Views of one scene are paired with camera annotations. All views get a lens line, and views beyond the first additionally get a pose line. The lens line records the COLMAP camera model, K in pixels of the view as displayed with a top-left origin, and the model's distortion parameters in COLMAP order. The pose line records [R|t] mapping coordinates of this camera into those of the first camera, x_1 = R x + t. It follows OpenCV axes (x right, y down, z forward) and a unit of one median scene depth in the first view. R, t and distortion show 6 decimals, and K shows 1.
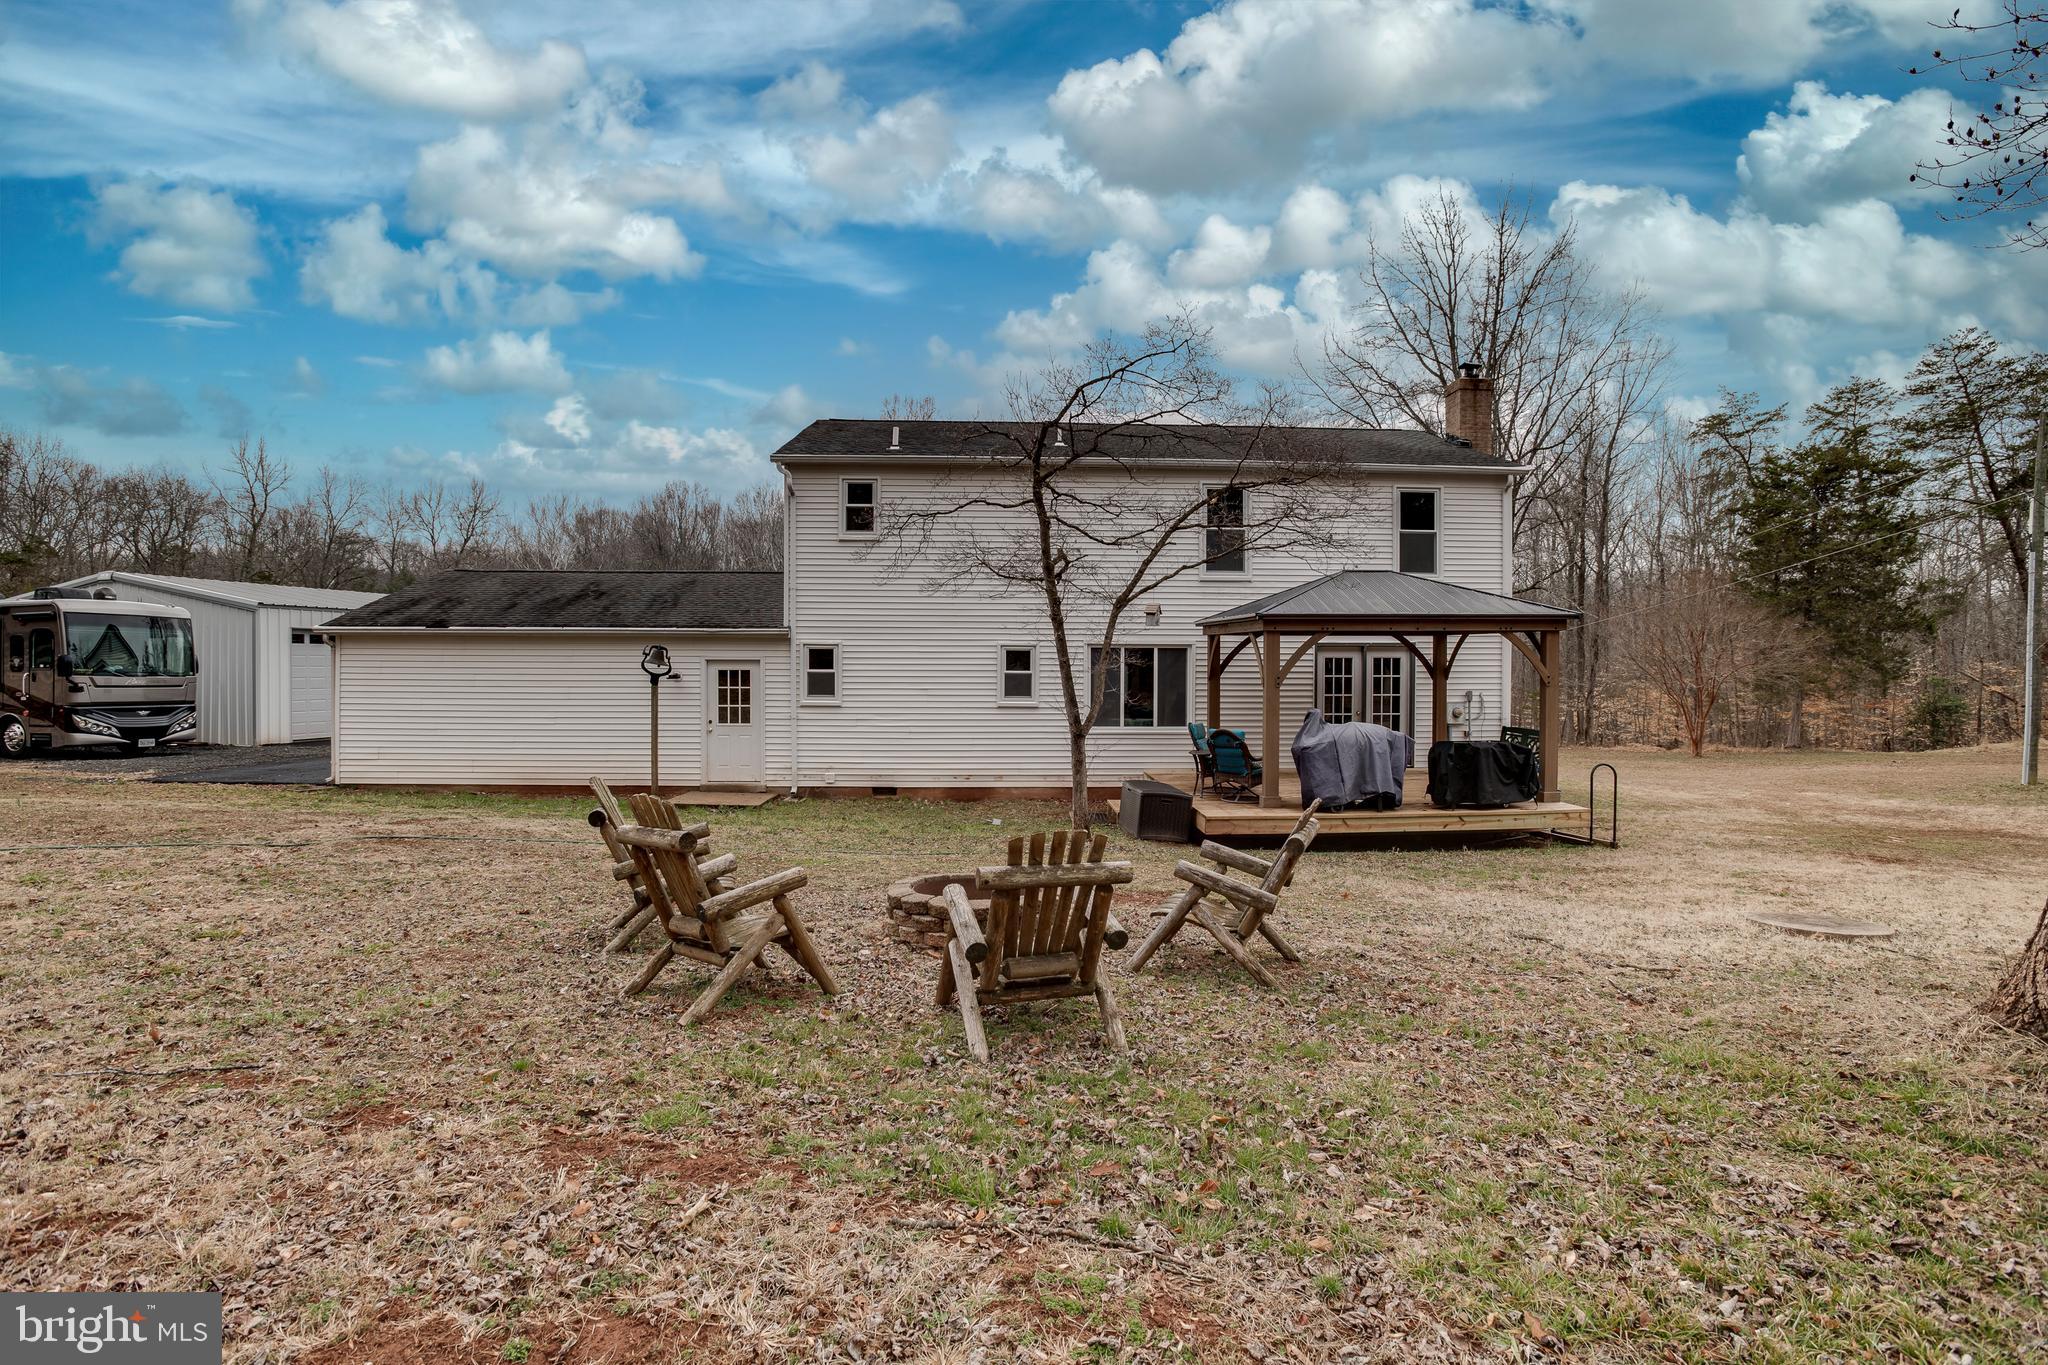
lens RADIAL K [[1037.5, 0, 1021.9], [0, 1037.5, 678.5], [0, 0, 1]] dist [-0.060116, 0.028509]
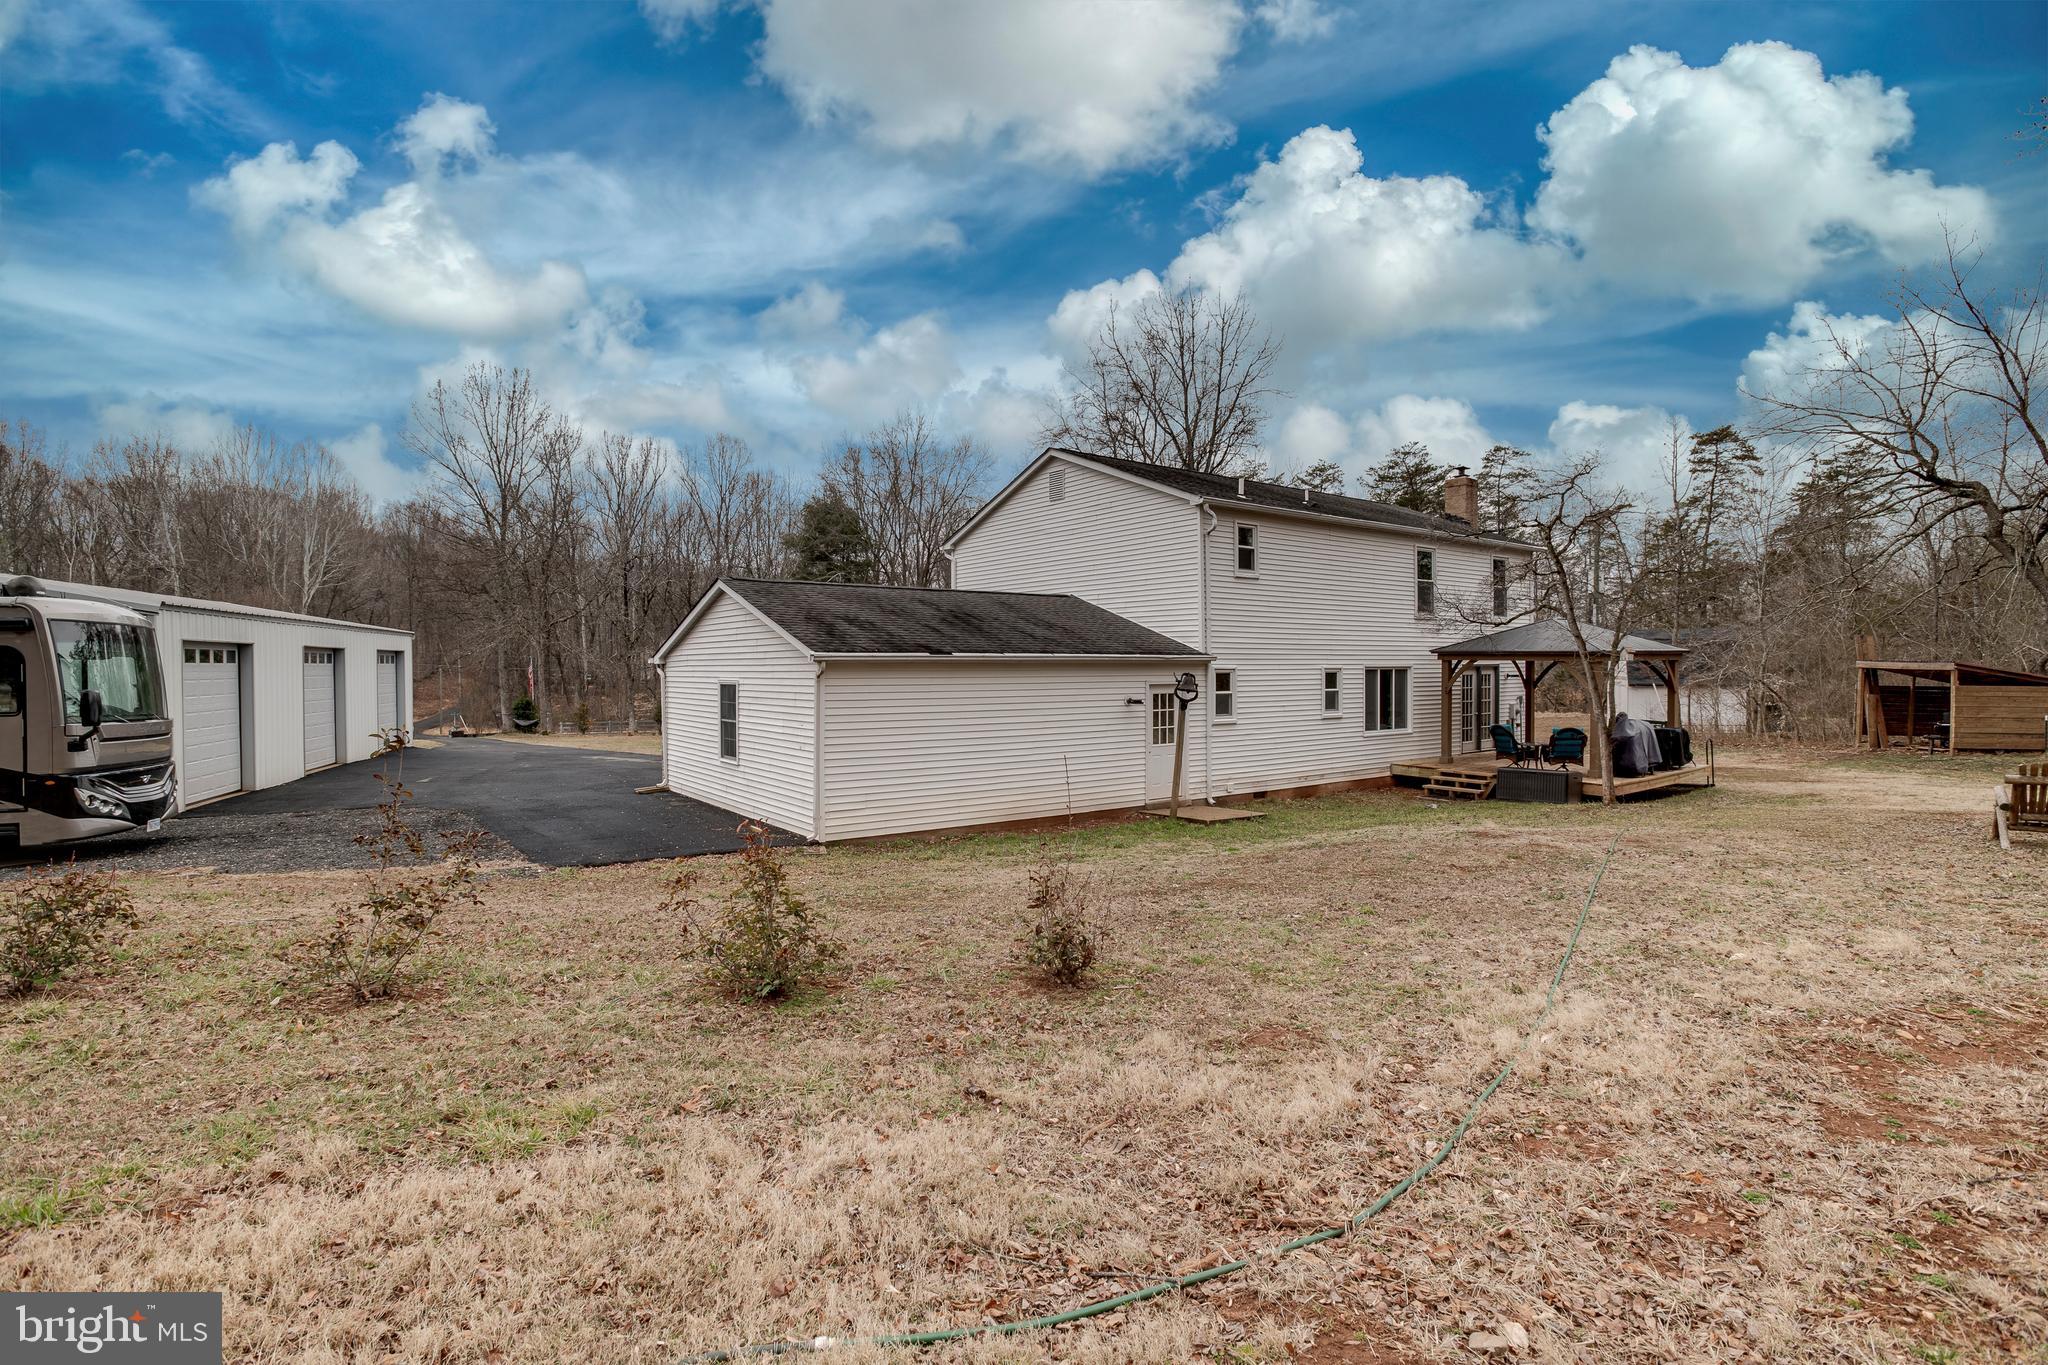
lens RADIAL K [[1037.5, 0, 1021.9], [0, 1037.5, 678.5], [0, 0, 1]] dist [-0.060116, 0.028509]
pose [[0.812710, -0.014371, 0.582491, -1.020854], [0.013040, 0.999894, 0.006475, -0.032556], [-0.582522, 0.002333, 0.812811, 0.214557]]
